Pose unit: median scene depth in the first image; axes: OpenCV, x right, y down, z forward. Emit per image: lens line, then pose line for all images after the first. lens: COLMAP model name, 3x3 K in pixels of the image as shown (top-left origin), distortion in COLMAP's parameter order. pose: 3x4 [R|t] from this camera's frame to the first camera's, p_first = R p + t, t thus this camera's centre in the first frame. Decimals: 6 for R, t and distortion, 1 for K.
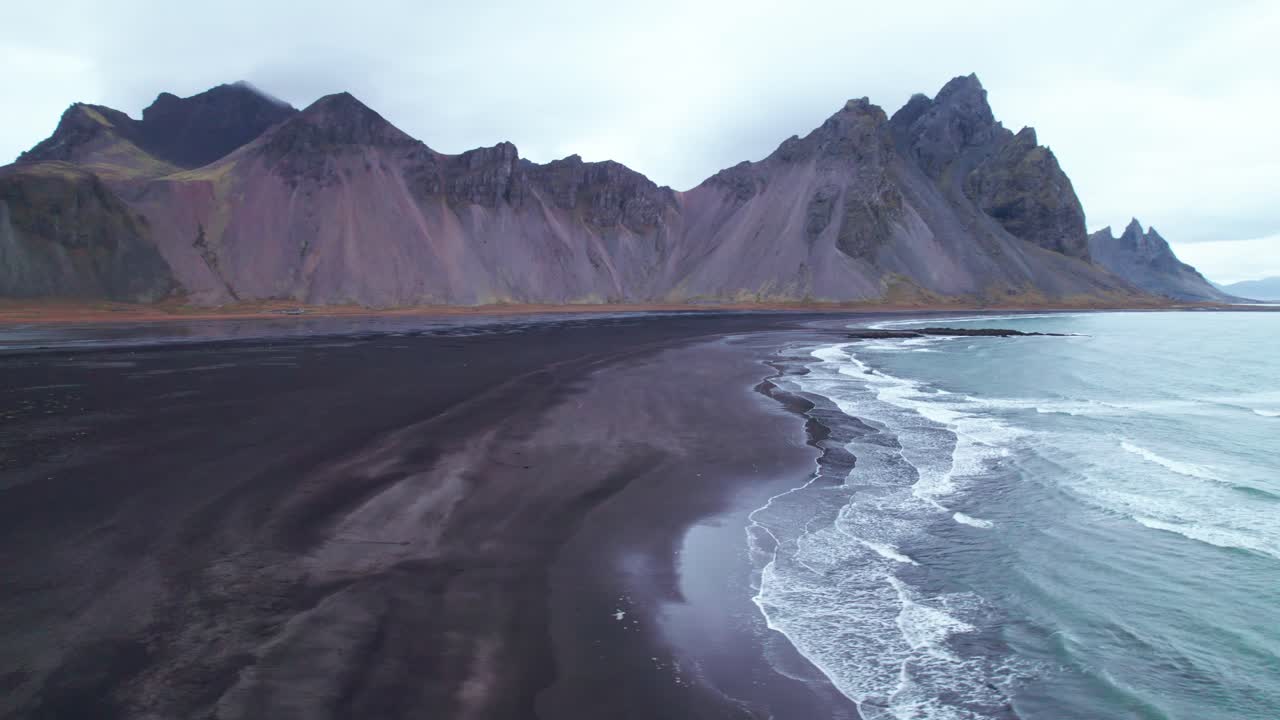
lens RADIAL K [[803.3, 0, 640.0], [0, 803.3, 360.0], [0, 0, 1]] dist [-0.068302, 0.045901]
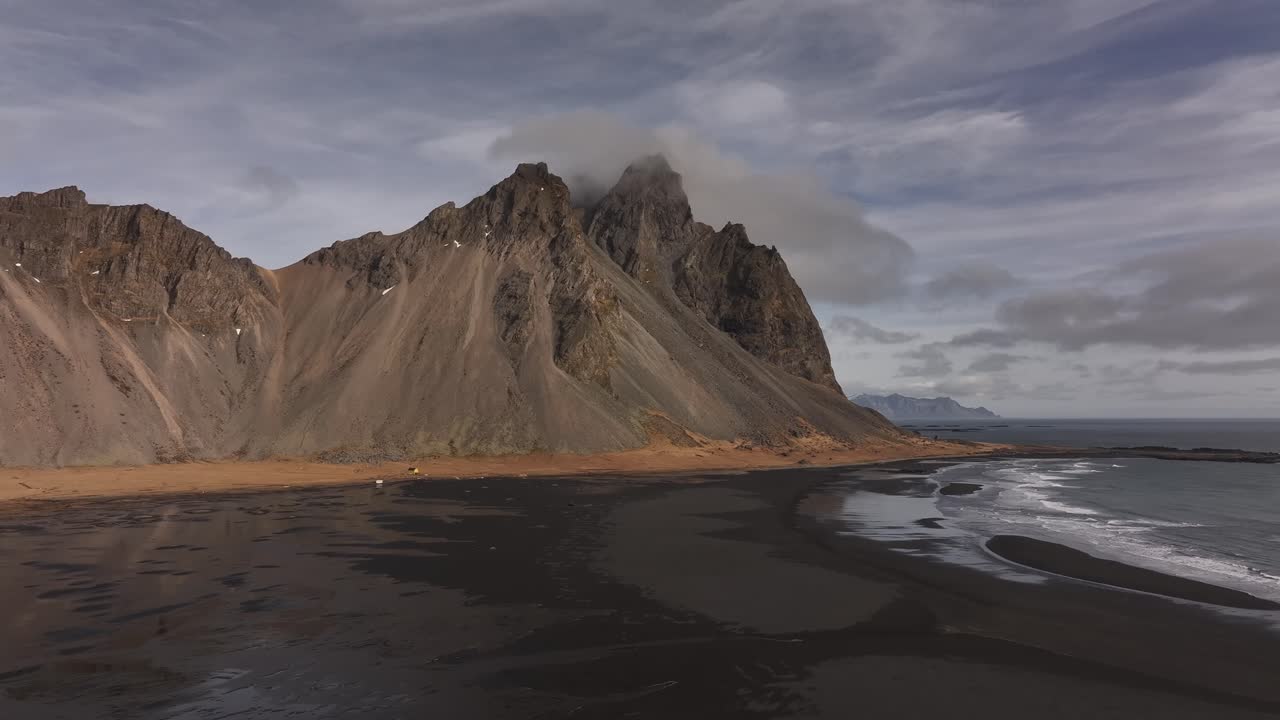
lens RADIAL K [[941.6, 0, 691.1], [0, 941.6, 361.2], [0, 0, 1]] dist [0.003871, 0.005645]
pose [[0.859118, 0.031777, 0.510790, -0.046151], [0.040081, 0.990827, -0.129055, -0.035103], [-0.510205, 0.131347, 0.849964, 0.247347]]
